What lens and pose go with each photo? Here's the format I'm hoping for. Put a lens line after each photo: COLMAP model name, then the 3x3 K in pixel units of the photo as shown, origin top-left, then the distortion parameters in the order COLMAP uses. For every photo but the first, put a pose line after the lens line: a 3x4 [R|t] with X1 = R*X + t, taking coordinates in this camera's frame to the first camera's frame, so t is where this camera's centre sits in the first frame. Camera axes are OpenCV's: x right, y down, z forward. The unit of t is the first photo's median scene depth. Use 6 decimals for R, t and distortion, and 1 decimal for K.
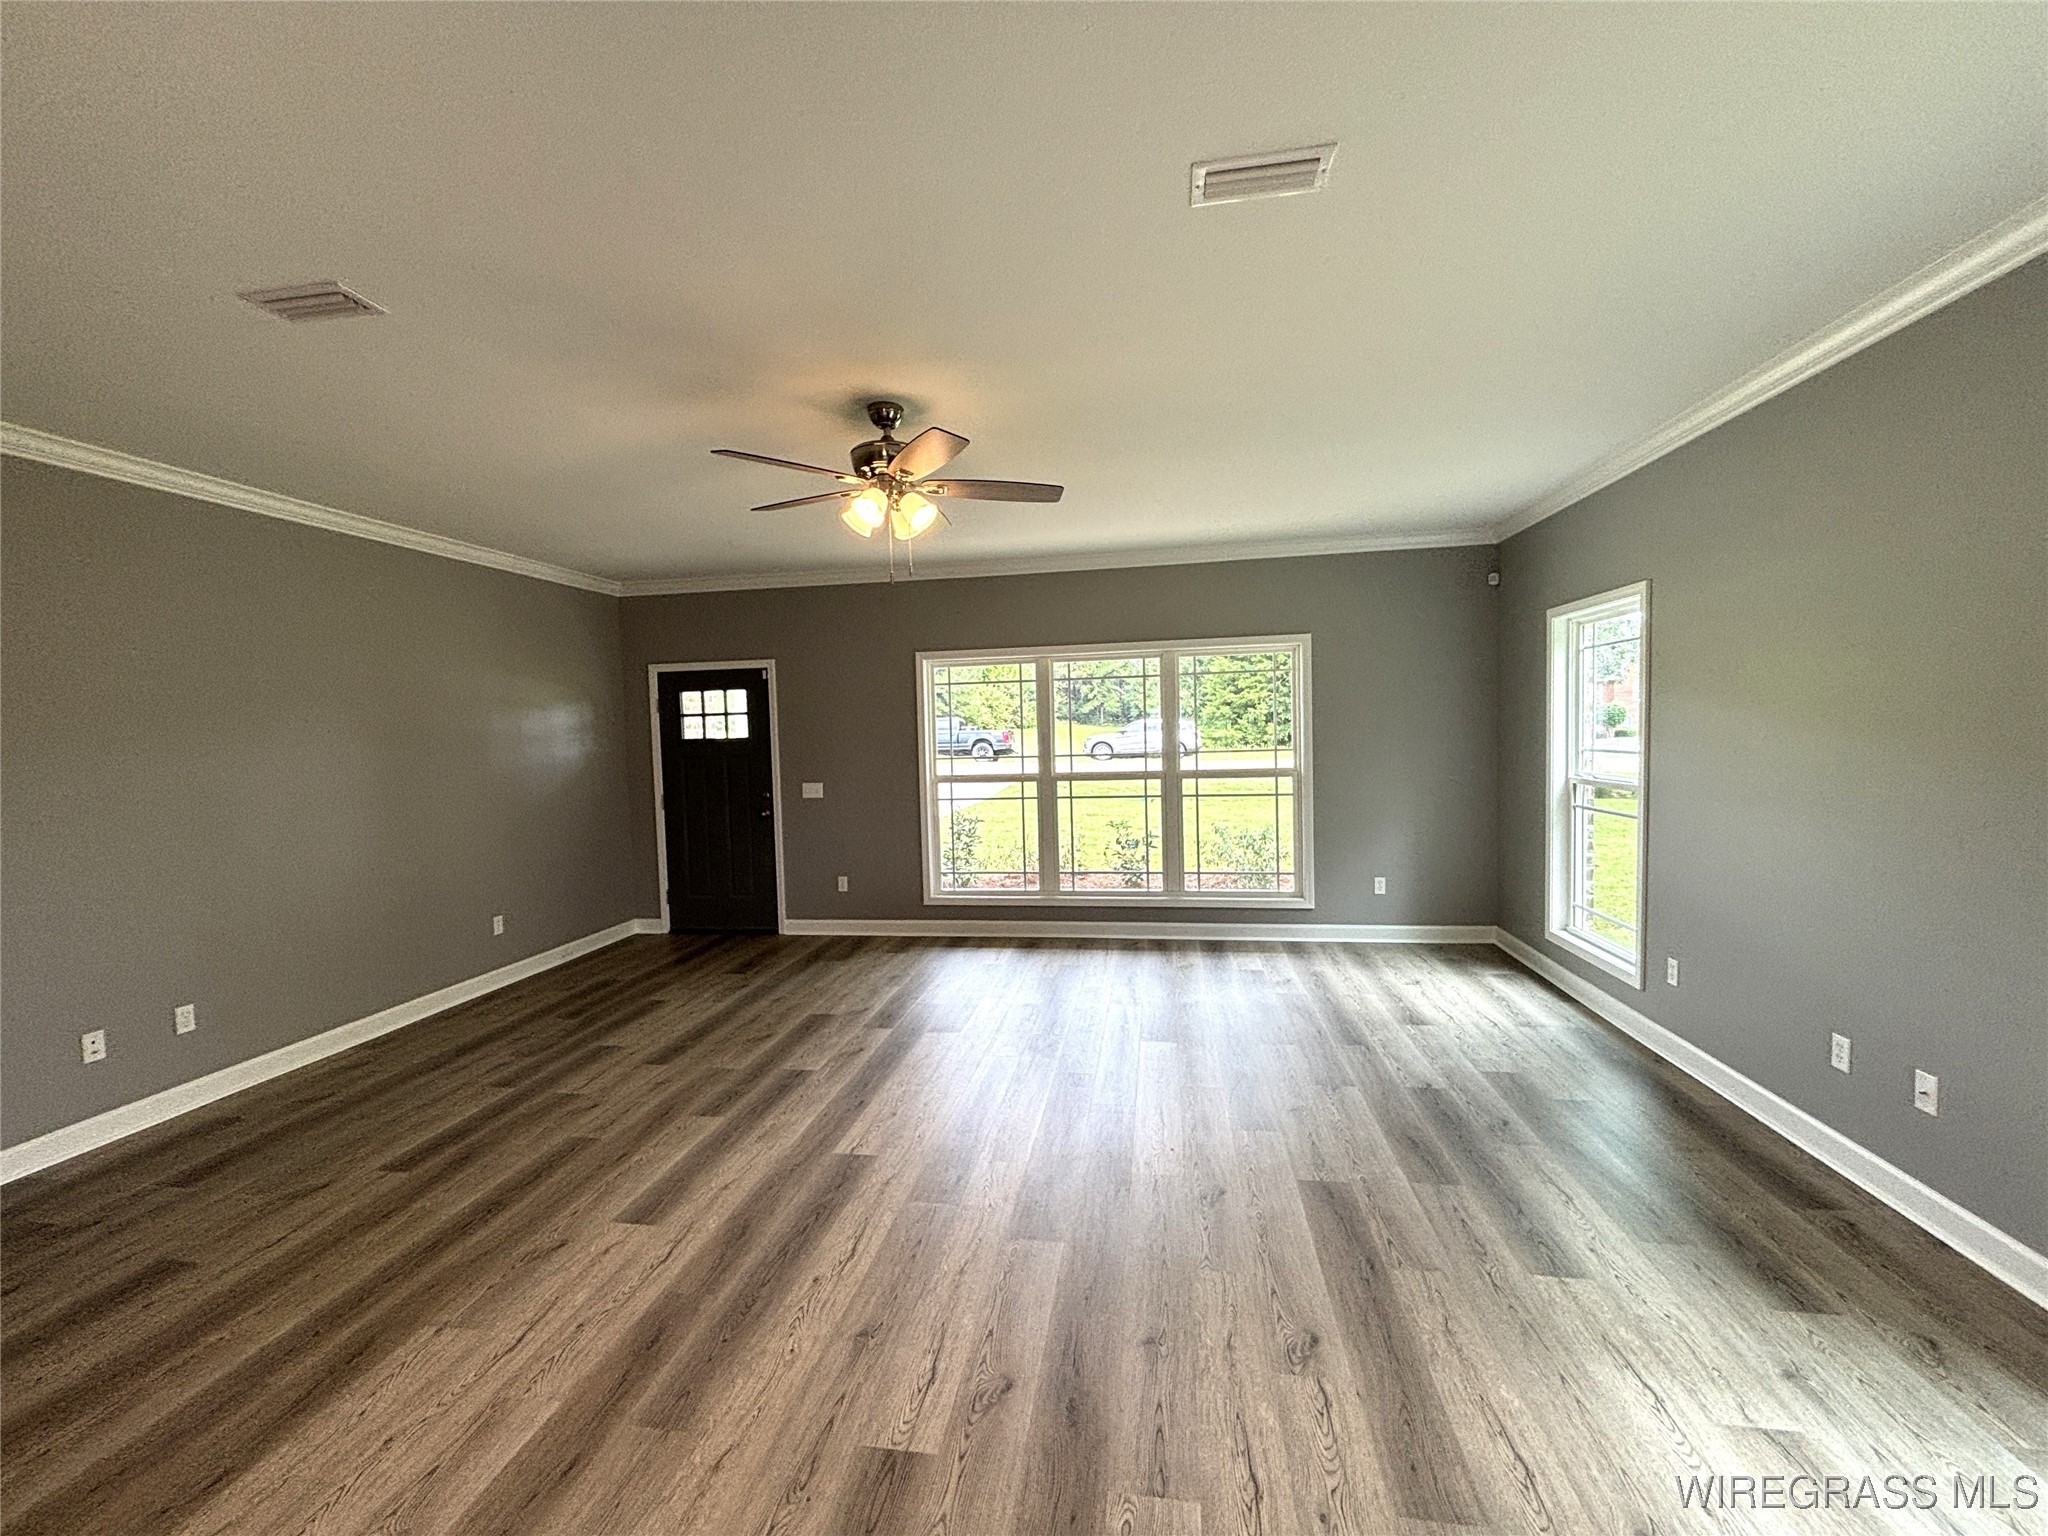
lens RADIAL K [[826.8, 0, 1025.5], [0, 826.8, 769.2], [0, 0, 1]] dist [-0.004243, 0.001718]
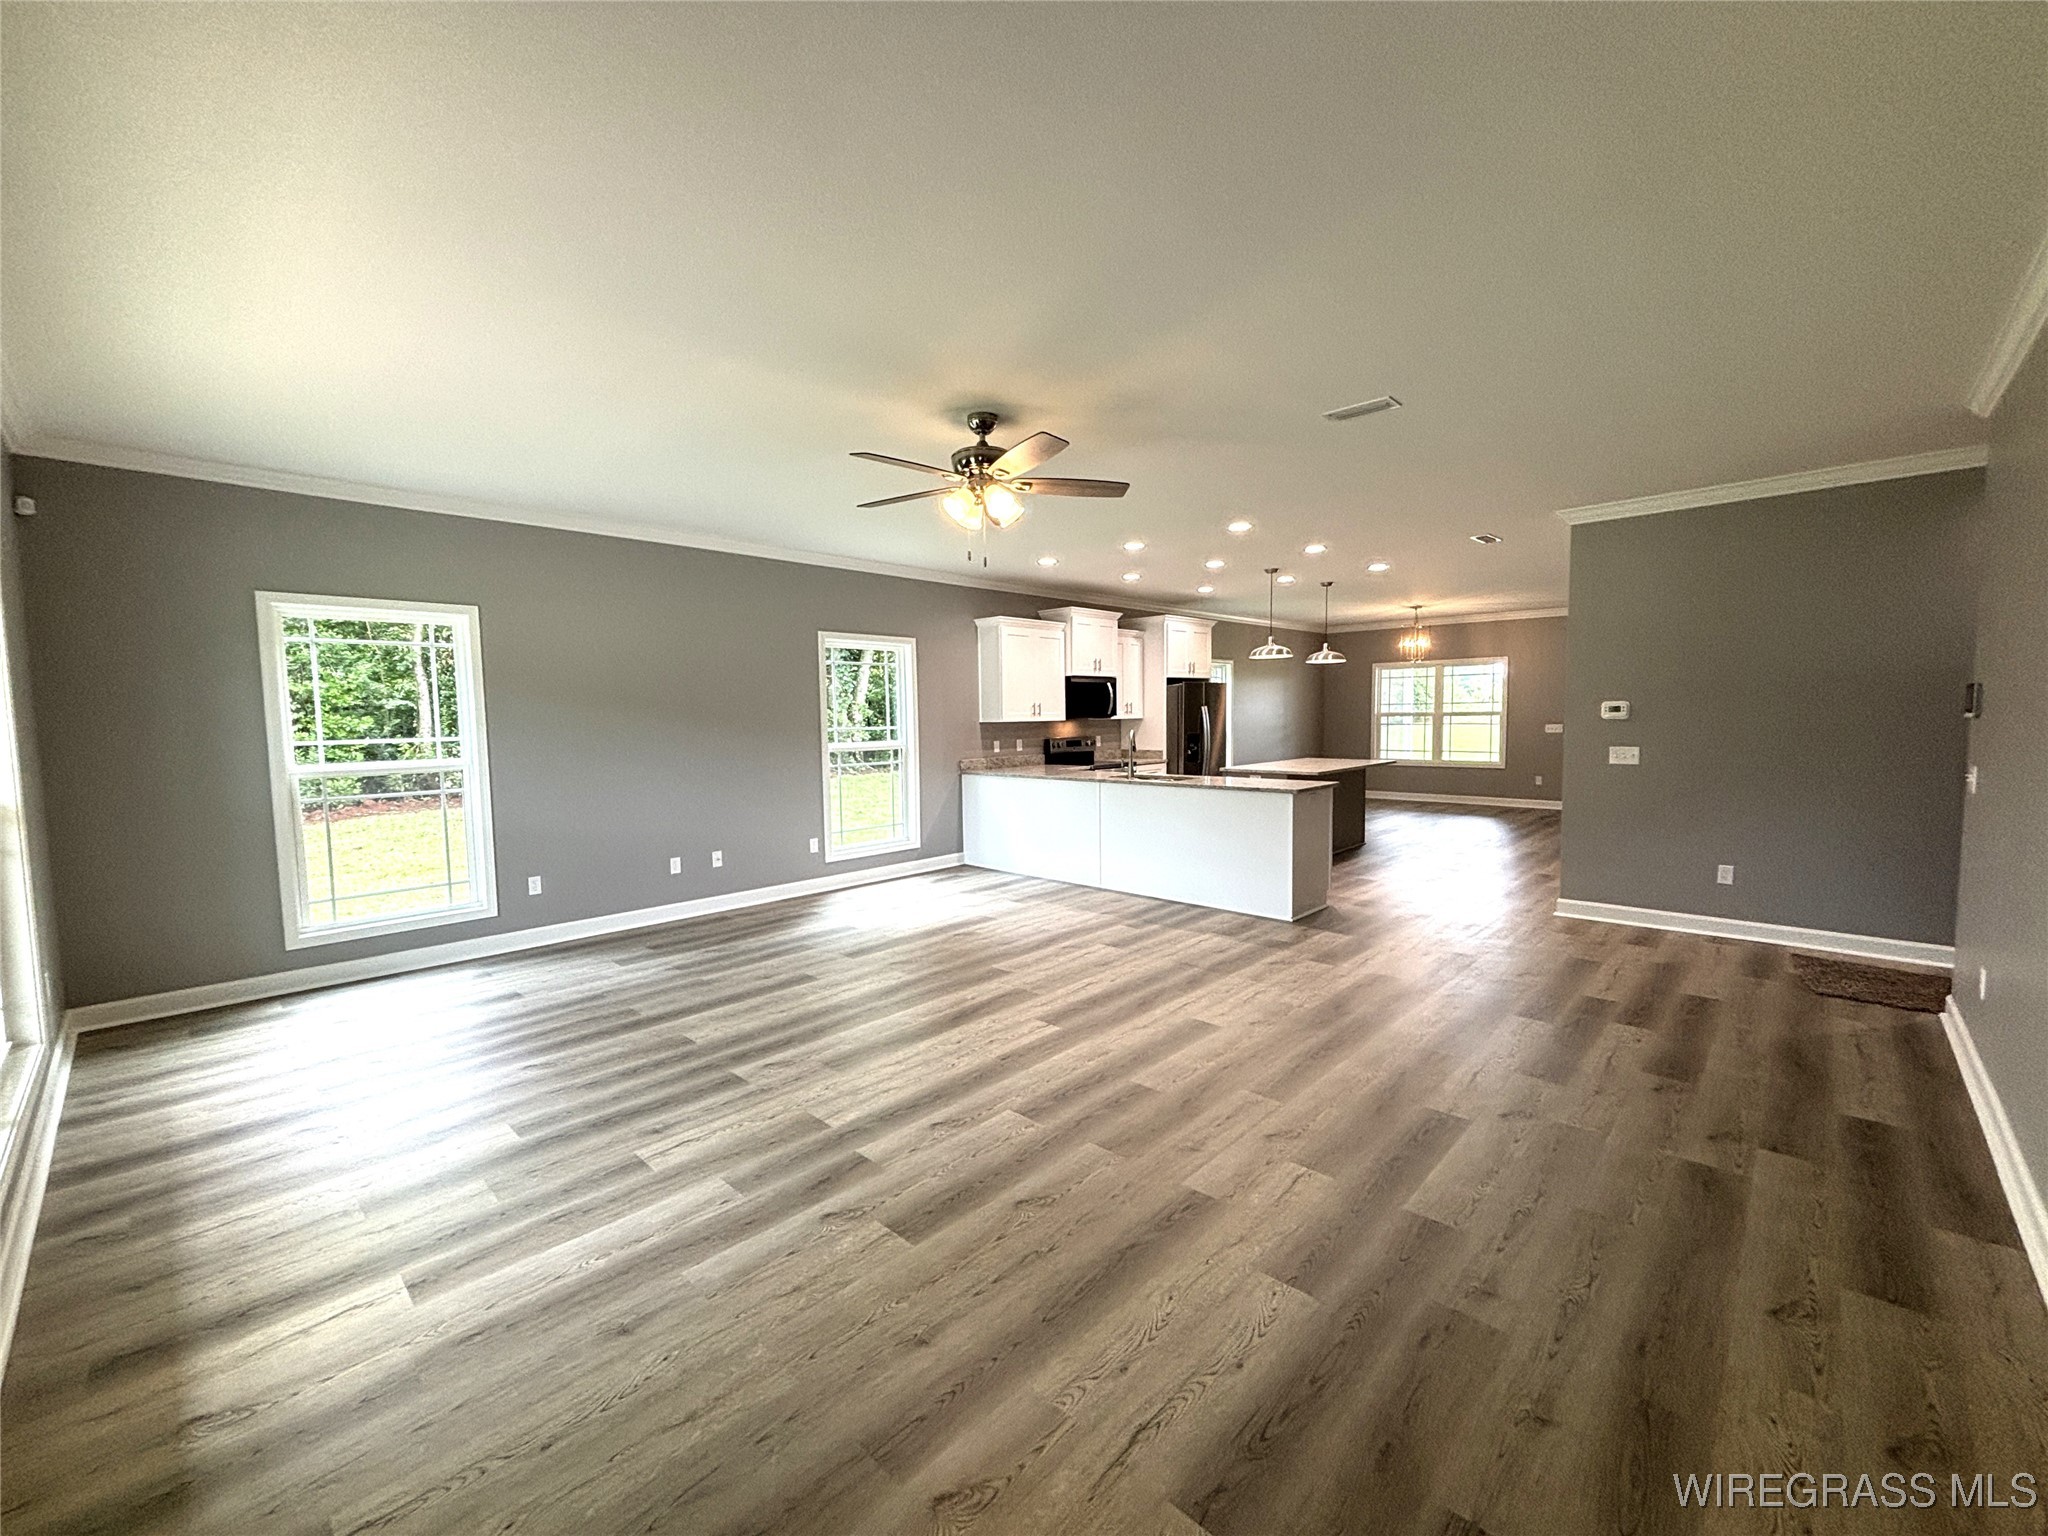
lens RADIAL K [[826.8, 0, 1009.4], [0, 826.8, 774.5], [0, 0, 1]] dist [-0.004243, 0.001718]
pose [[-0.811413, -0.005076, 0.584451, -0.457555], [0.066959, 0.992571, 0.101581, -0.025406], [-0.580625, 0.121559, -0.805045, 1.021154]]
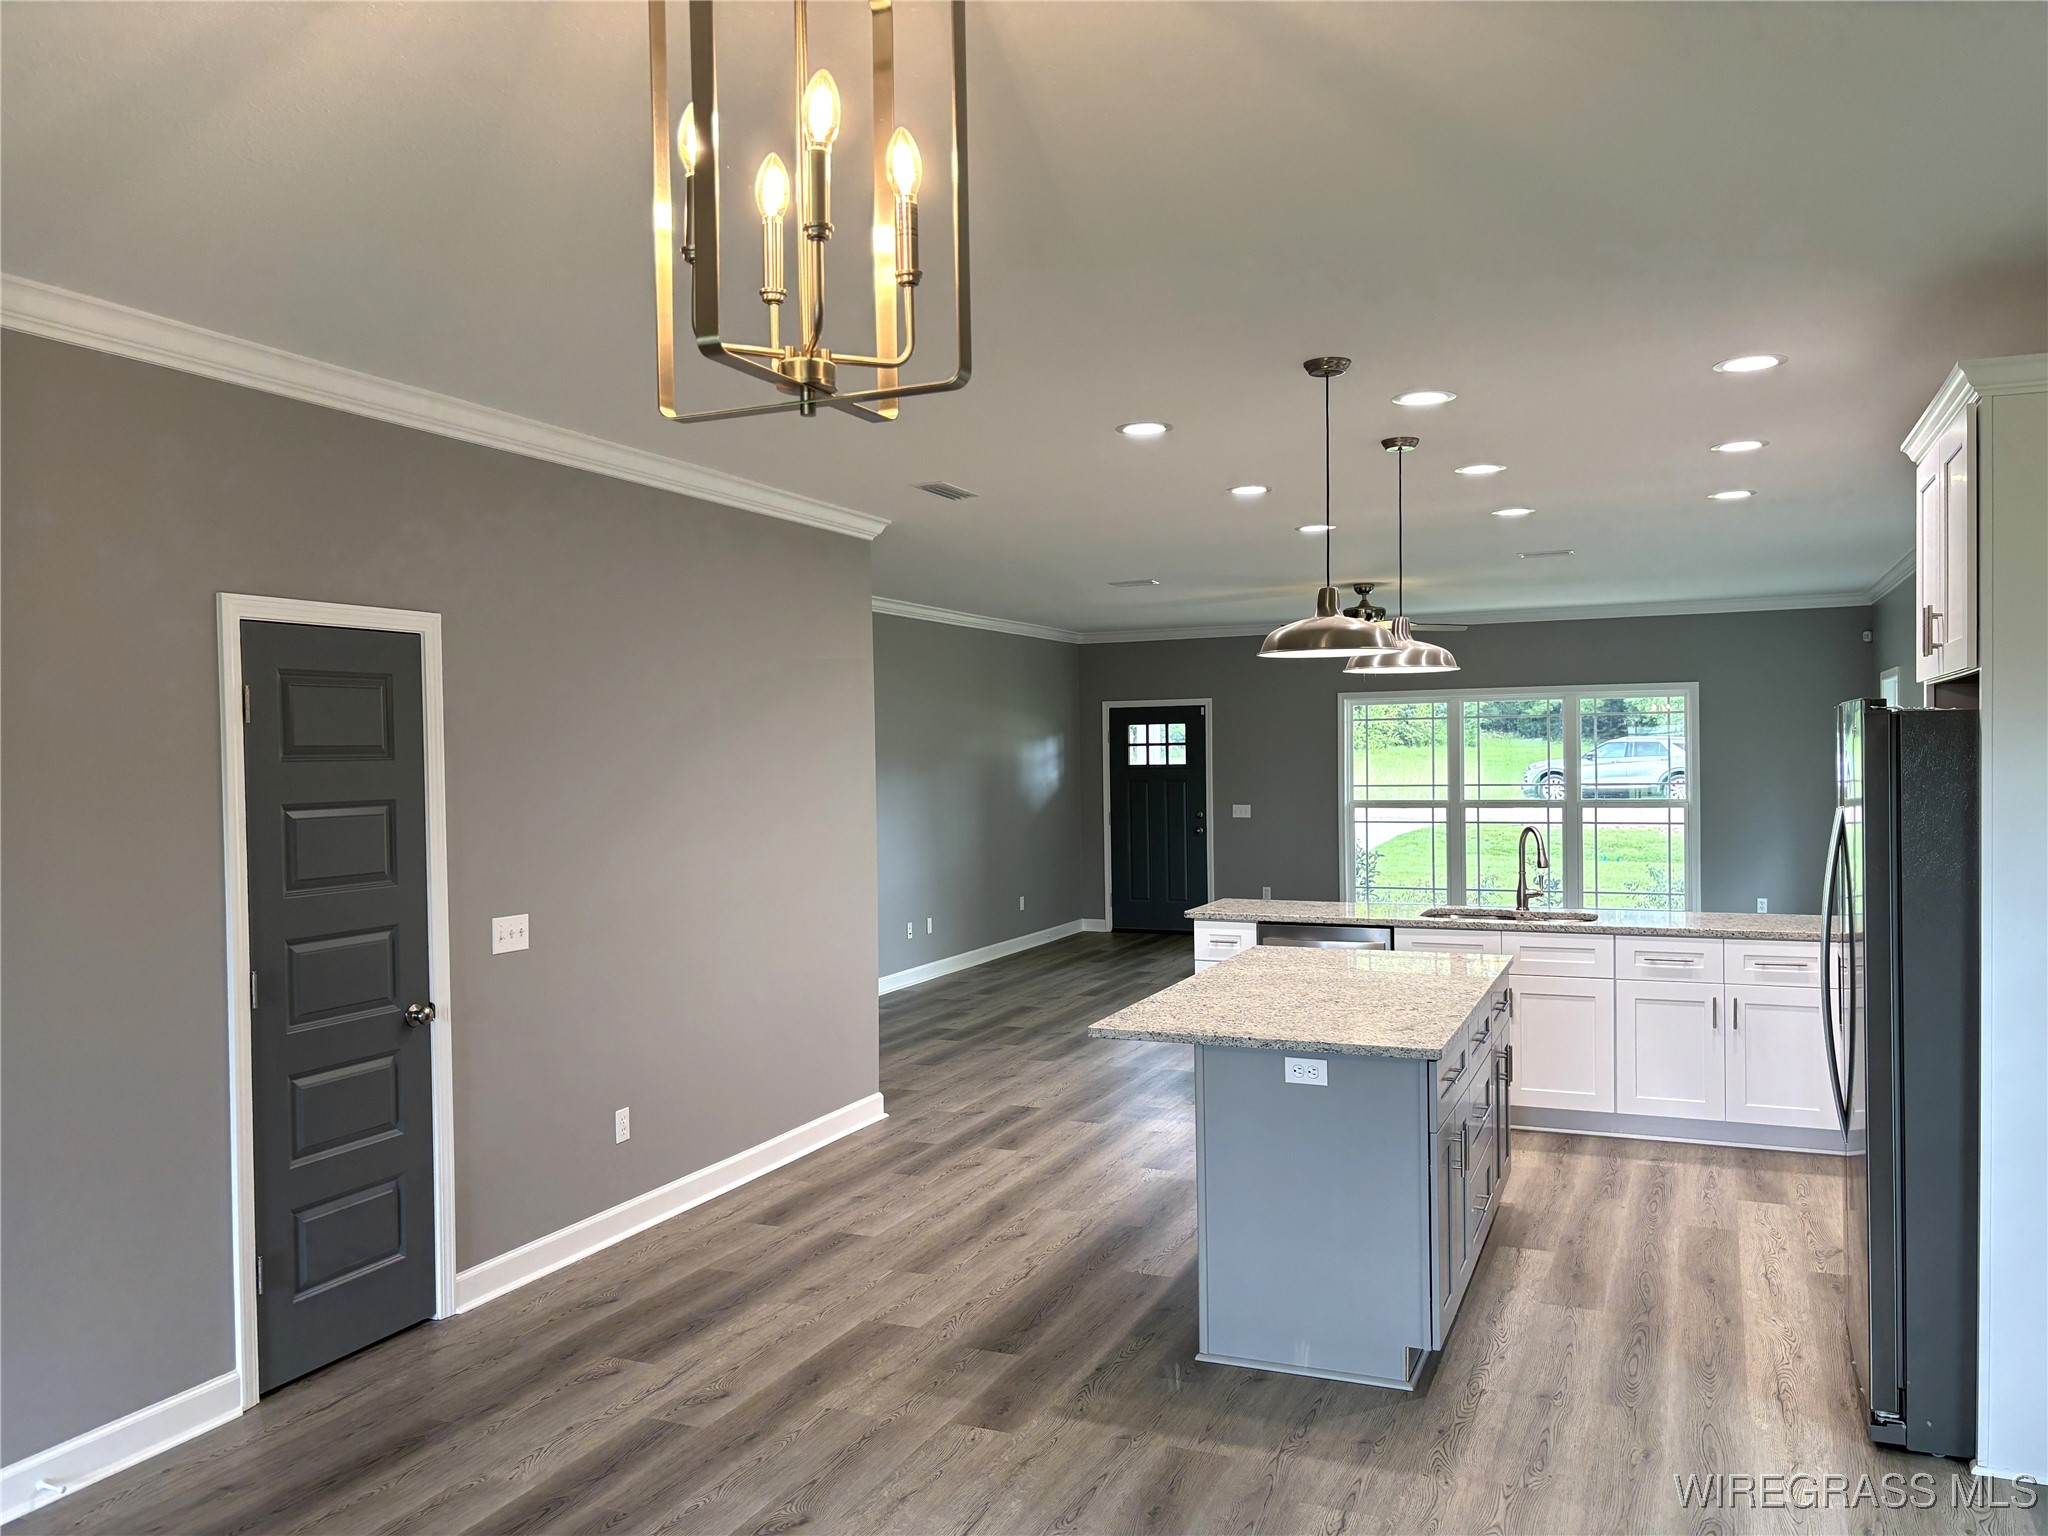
lens RADIAL K [[1545.7, 0, 973.2], [0, 1545.7, 792.2], [0, 0, 1]] dist [0.012879, -0.022391]
pose [[0.961440, 0.019310, -0.274337, -0.028736], [-0.023462, 0.999654, -0.011862, 0.035136], [0.274013, 0.017841, 0.961561, -1.237255]]
